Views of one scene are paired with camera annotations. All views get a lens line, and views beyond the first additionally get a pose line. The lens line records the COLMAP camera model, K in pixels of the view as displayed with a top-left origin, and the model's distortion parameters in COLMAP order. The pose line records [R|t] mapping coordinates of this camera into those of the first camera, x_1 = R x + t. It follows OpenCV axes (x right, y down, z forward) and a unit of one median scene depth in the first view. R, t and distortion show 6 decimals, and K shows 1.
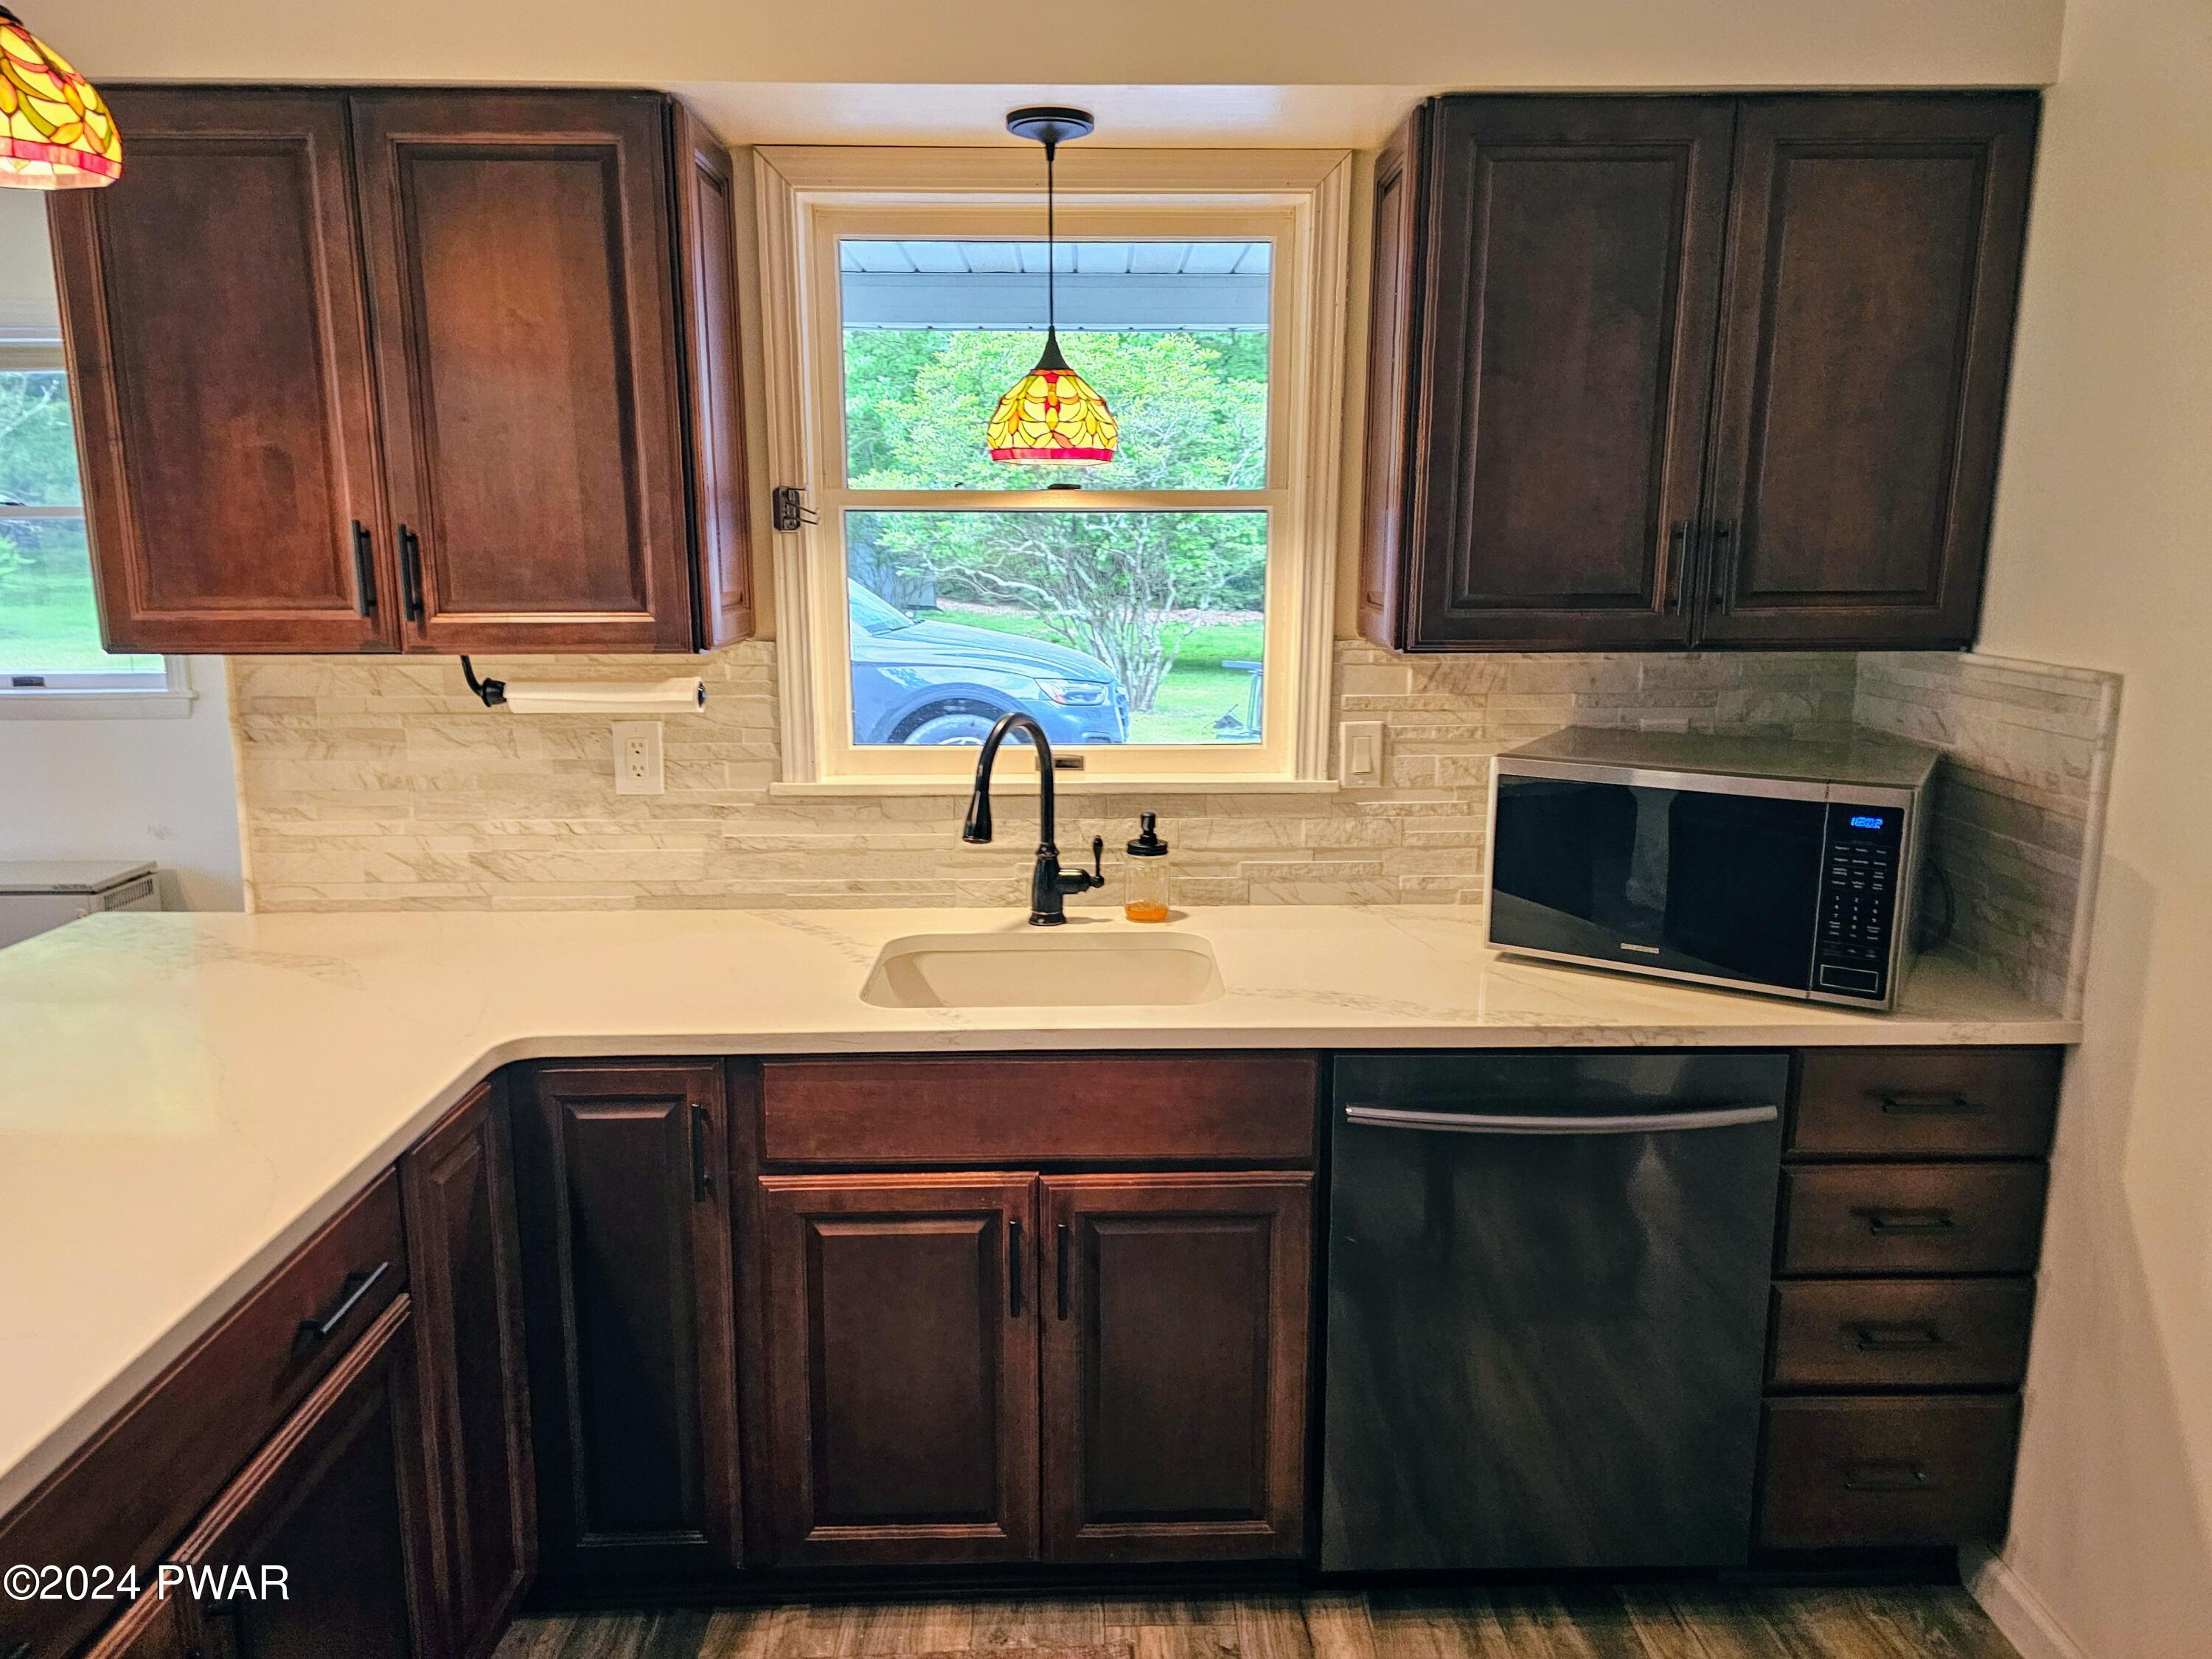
lens RADIAL K [[1492.4, 0, 1106.0], [0, 1492.4, 829.5], [0, 0, 1]] dist [0.071338, -0.058810]
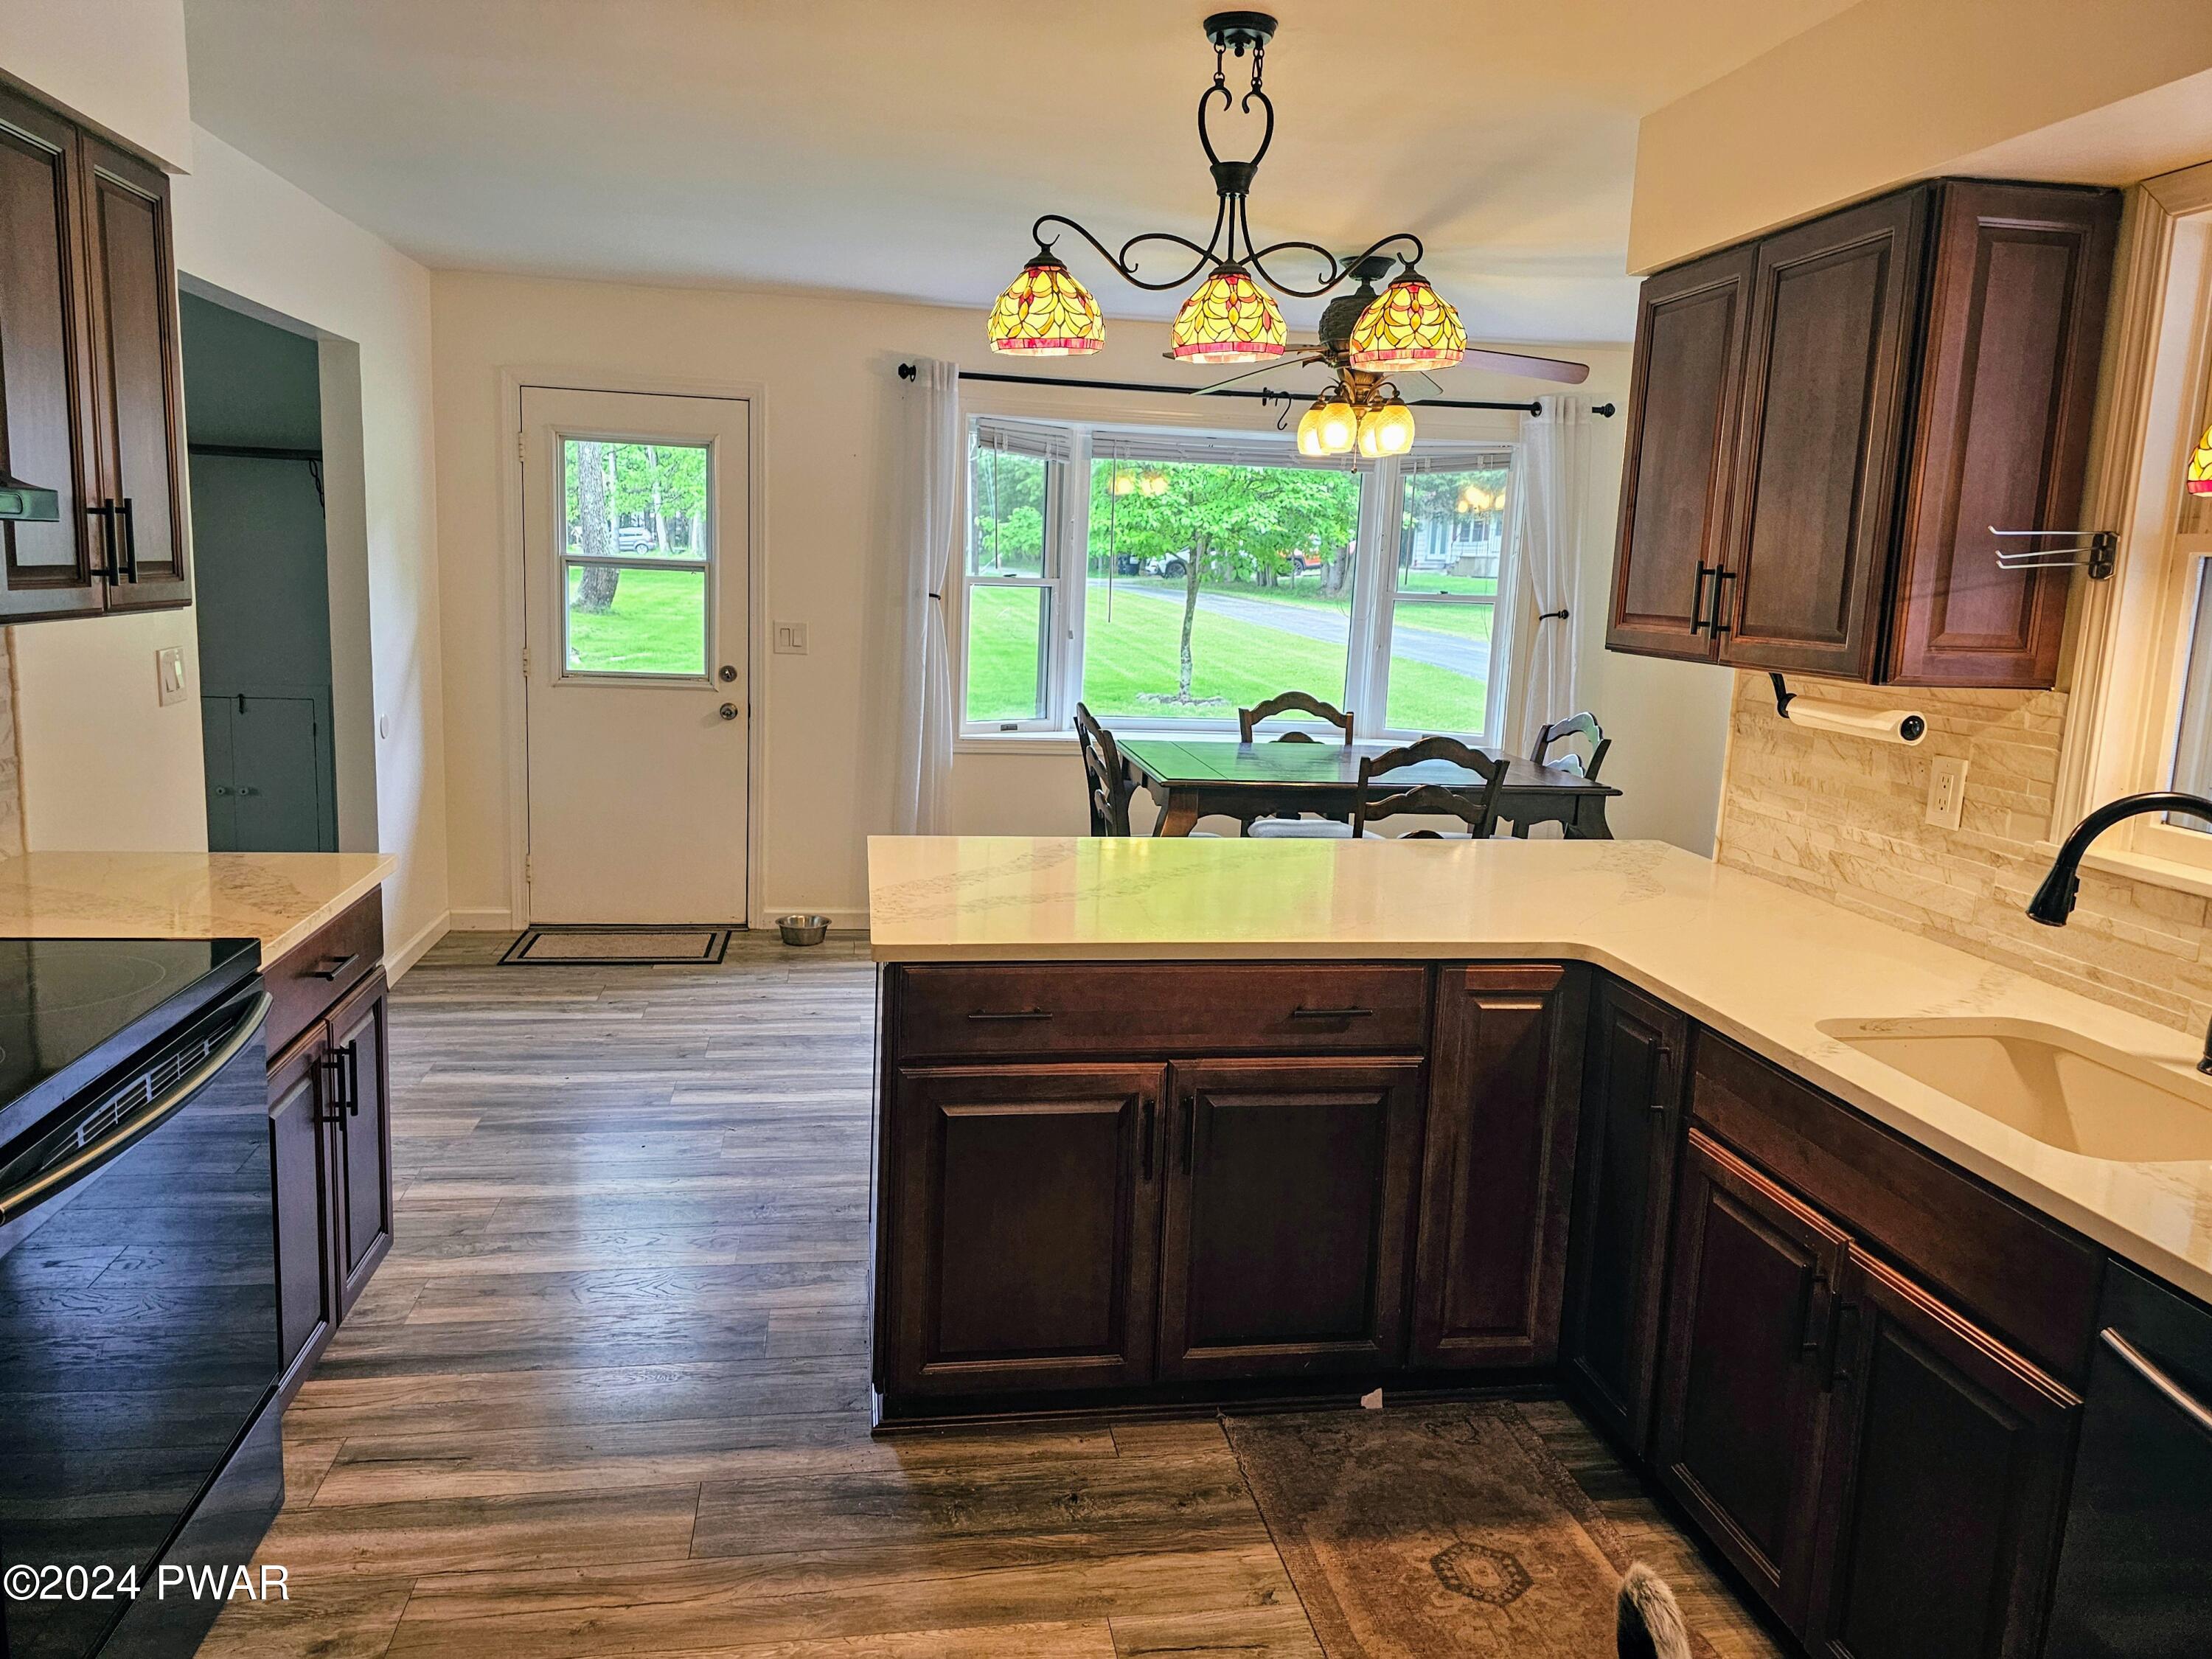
lens RADIAL K [[1492.4, 0, 1106.0], [0, 1492.4, 829.5], [0, 0, 1]] dist [0.071338, -0.058810]
pose [[0.140783, 0.184167, -0.972760, 0.633597], [-0.229853, 0.961779, 0.148823, -0.045570], [0.962989, 0.202640, 0.177734, 0.258287]]
